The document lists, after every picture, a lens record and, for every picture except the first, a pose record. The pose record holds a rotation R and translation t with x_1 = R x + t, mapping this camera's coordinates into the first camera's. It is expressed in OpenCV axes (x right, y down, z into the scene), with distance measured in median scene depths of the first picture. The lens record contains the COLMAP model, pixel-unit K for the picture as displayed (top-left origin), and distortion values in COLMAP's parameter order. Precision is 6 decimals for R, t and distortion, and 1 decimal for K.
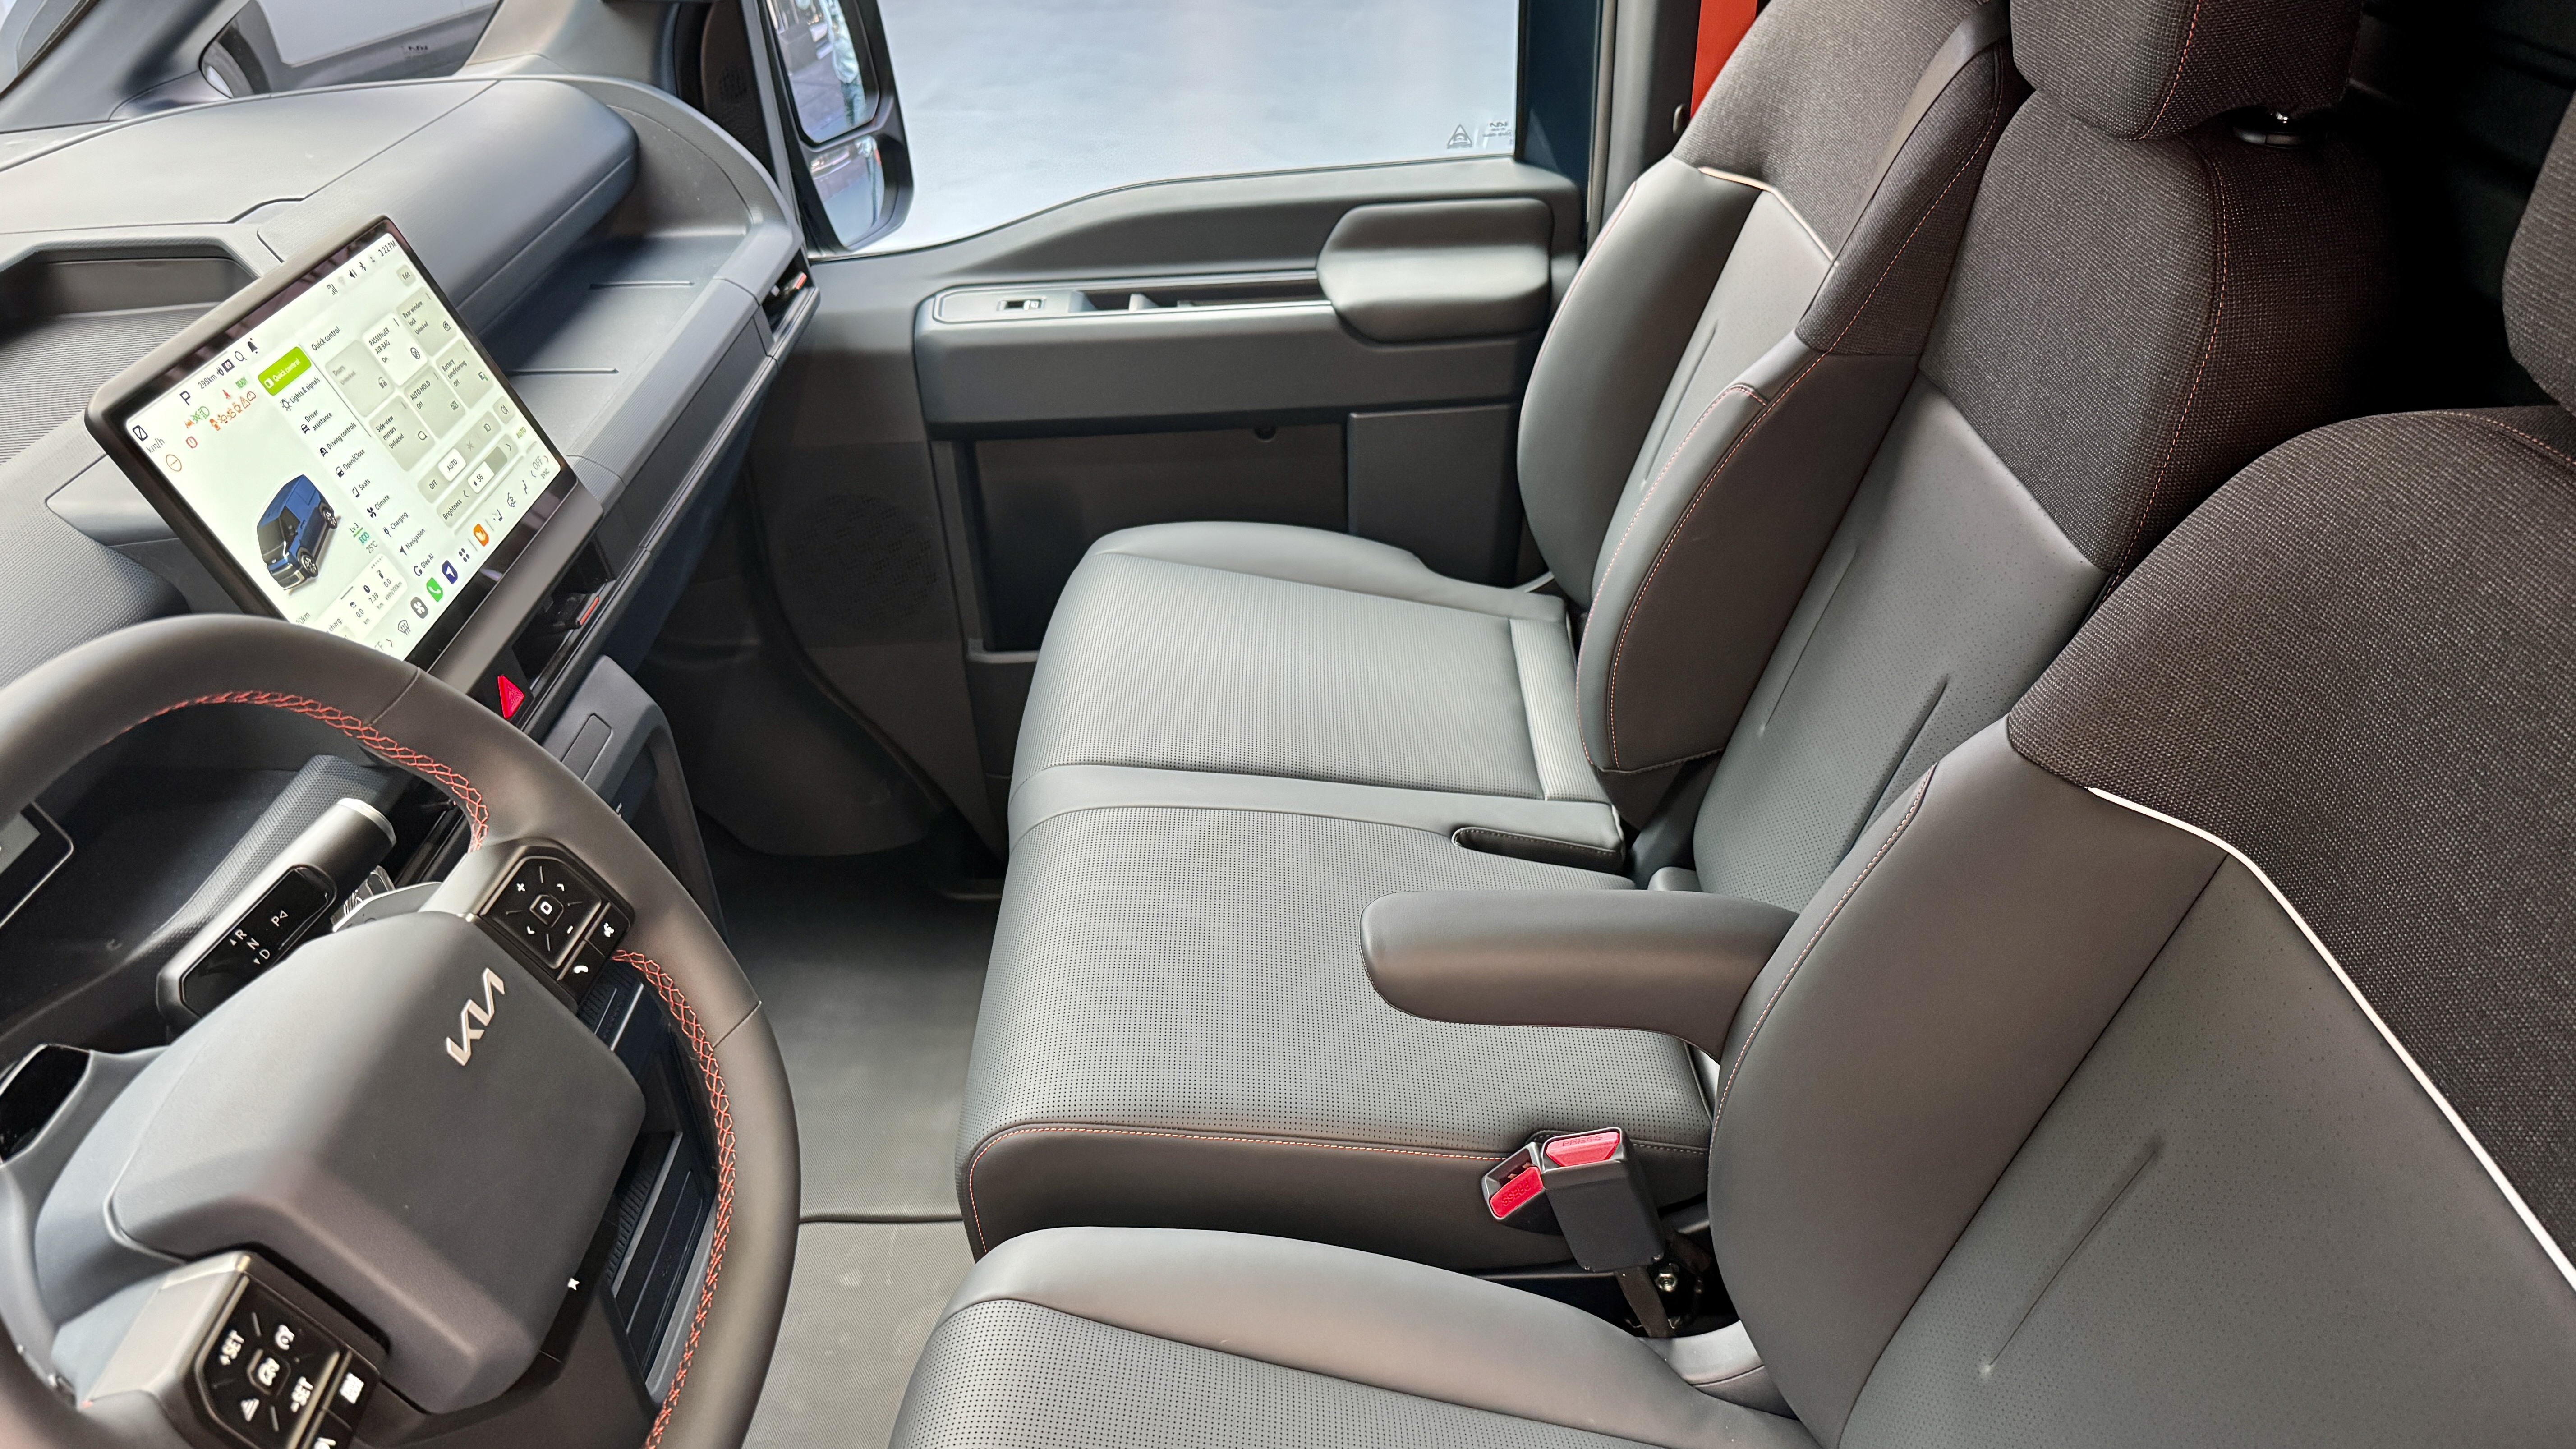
lens RADIAL K [[1794.4, 0, 1285.3], [0, 1794.4, 718.9], [0, 0, 1]] dist [0.039486, -0.022971]
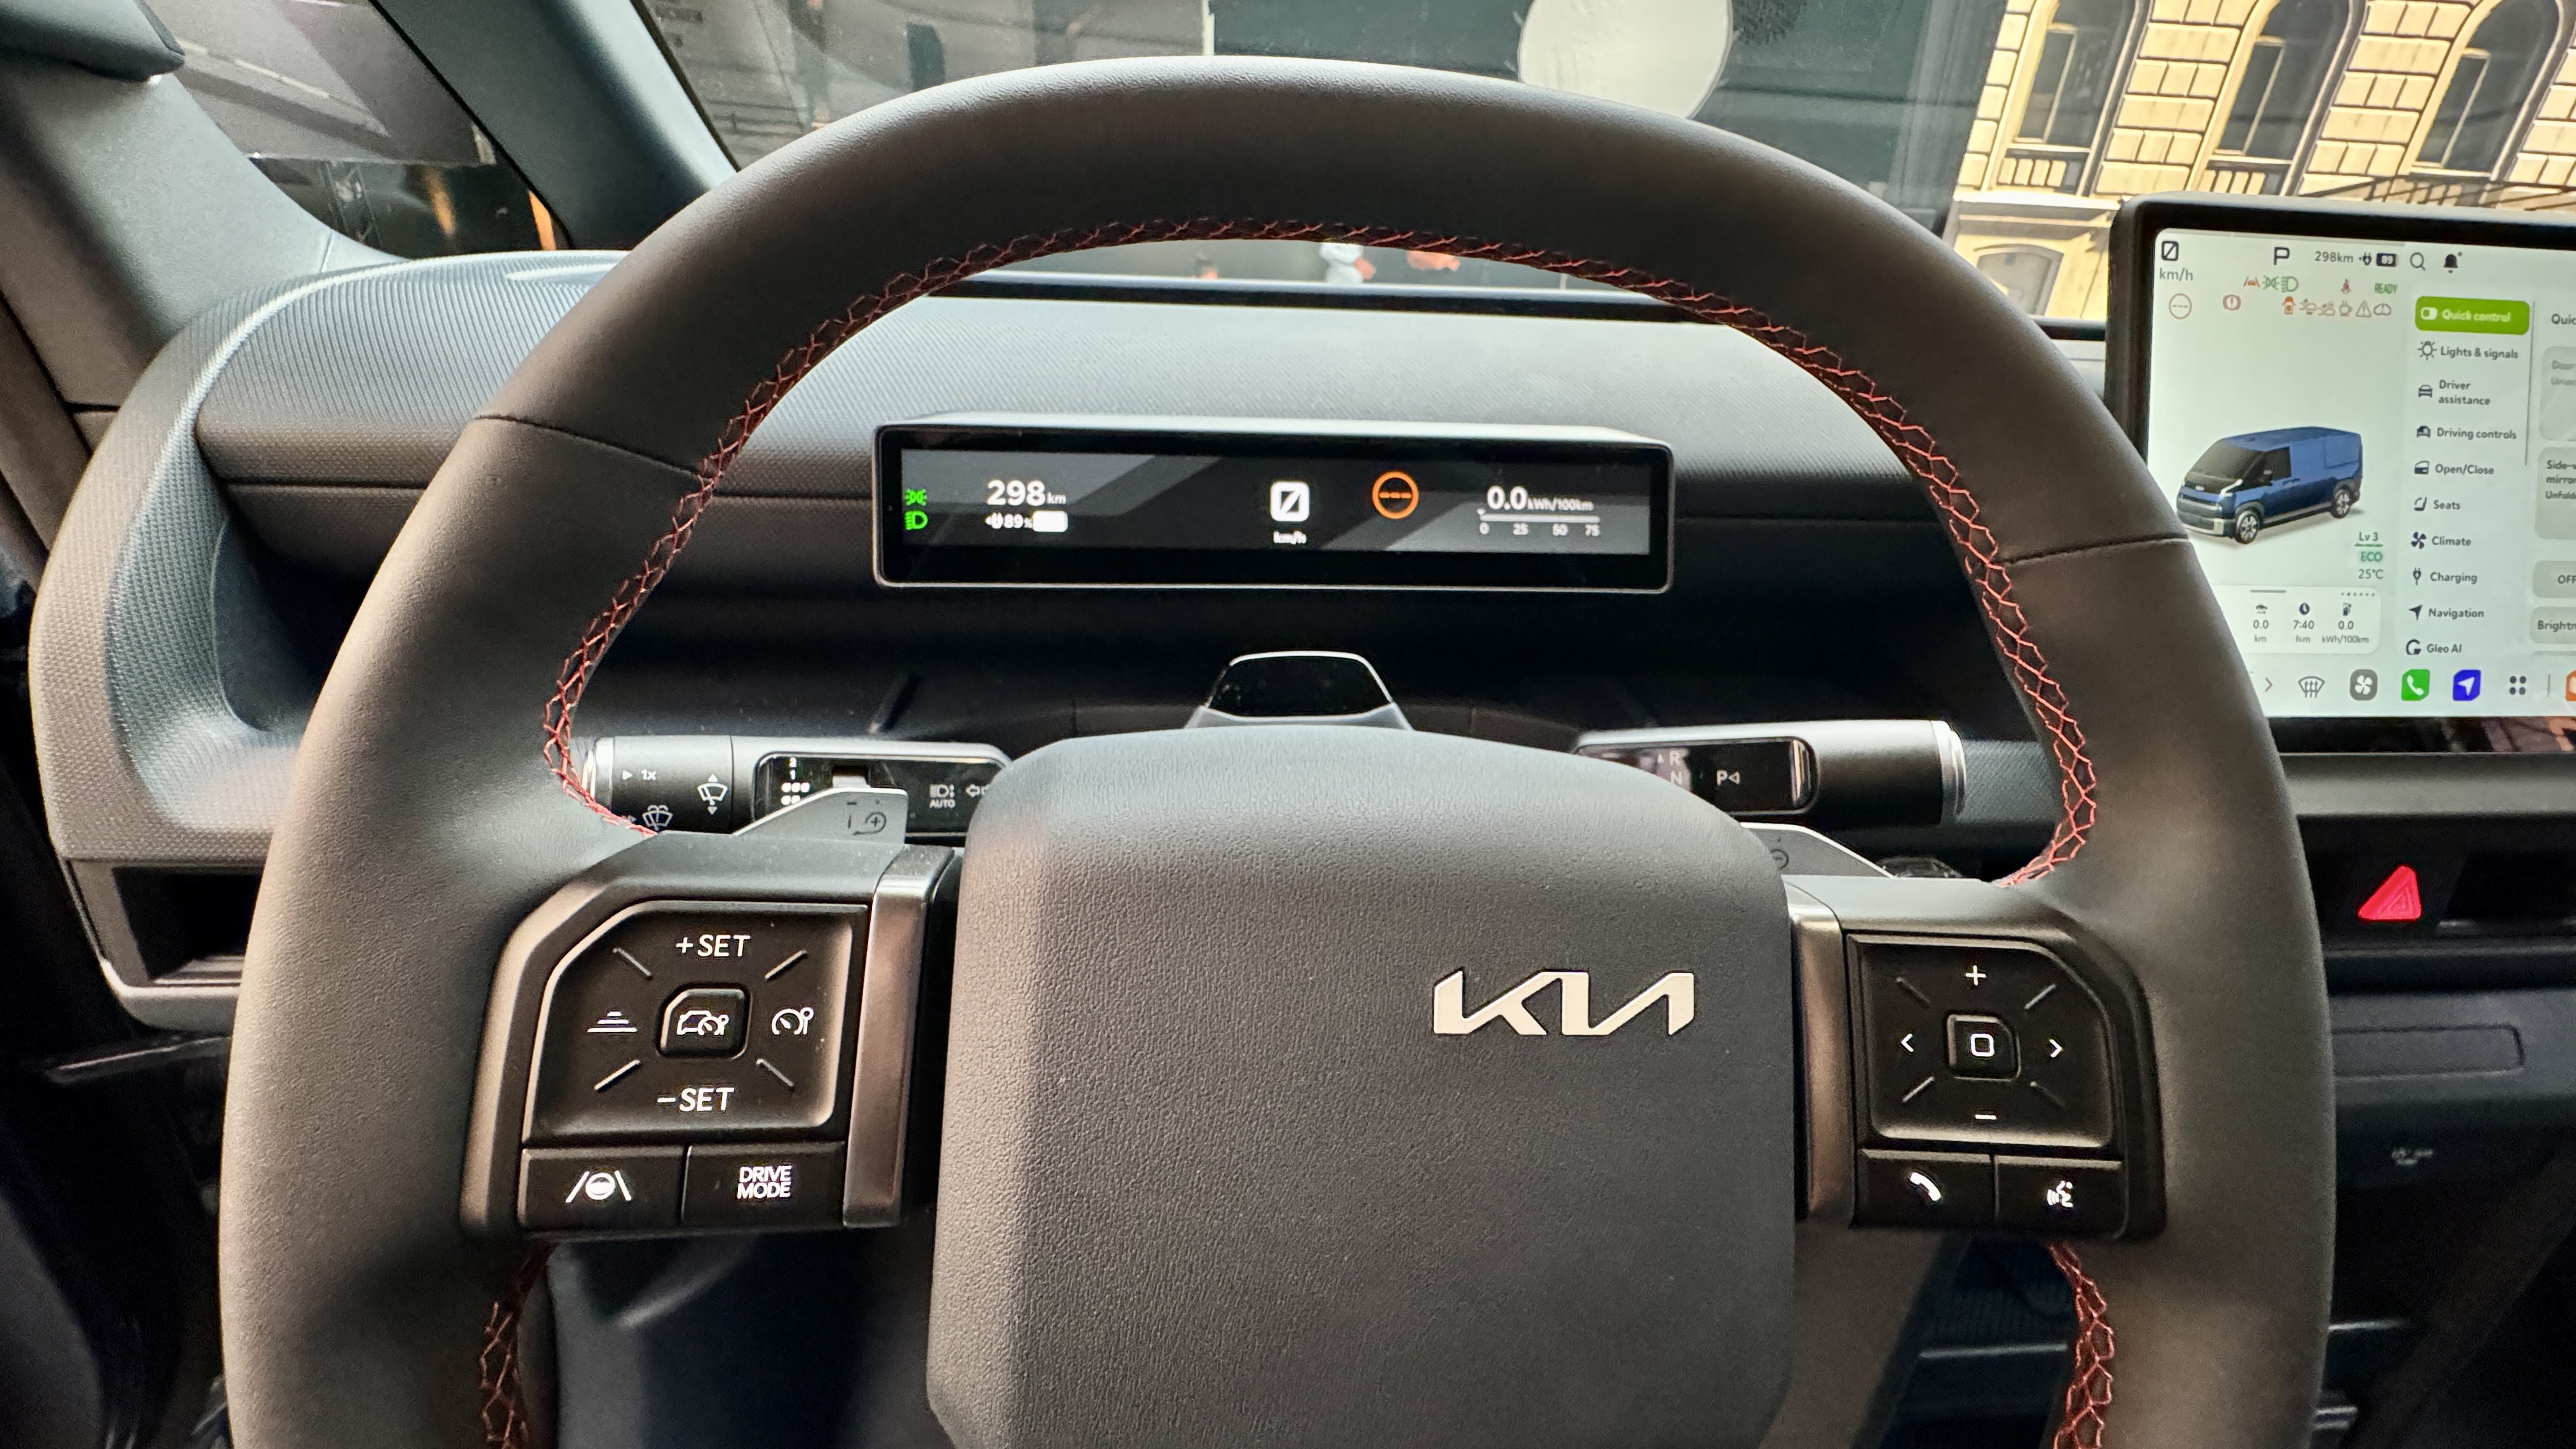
lens RADIAL K [[1010.0, 0, 1299.2], [0, 1010.0, 702.2], [0, 0, 1]] dist [-0.014752, -0.000029]
pose [[0.058285, 0.432322, -0.899834, -0.191794], [-0.568742, 0.755164, 0.325977, 0.046027], [0.820449, 0.492774, 0.289894, 0.628168]]
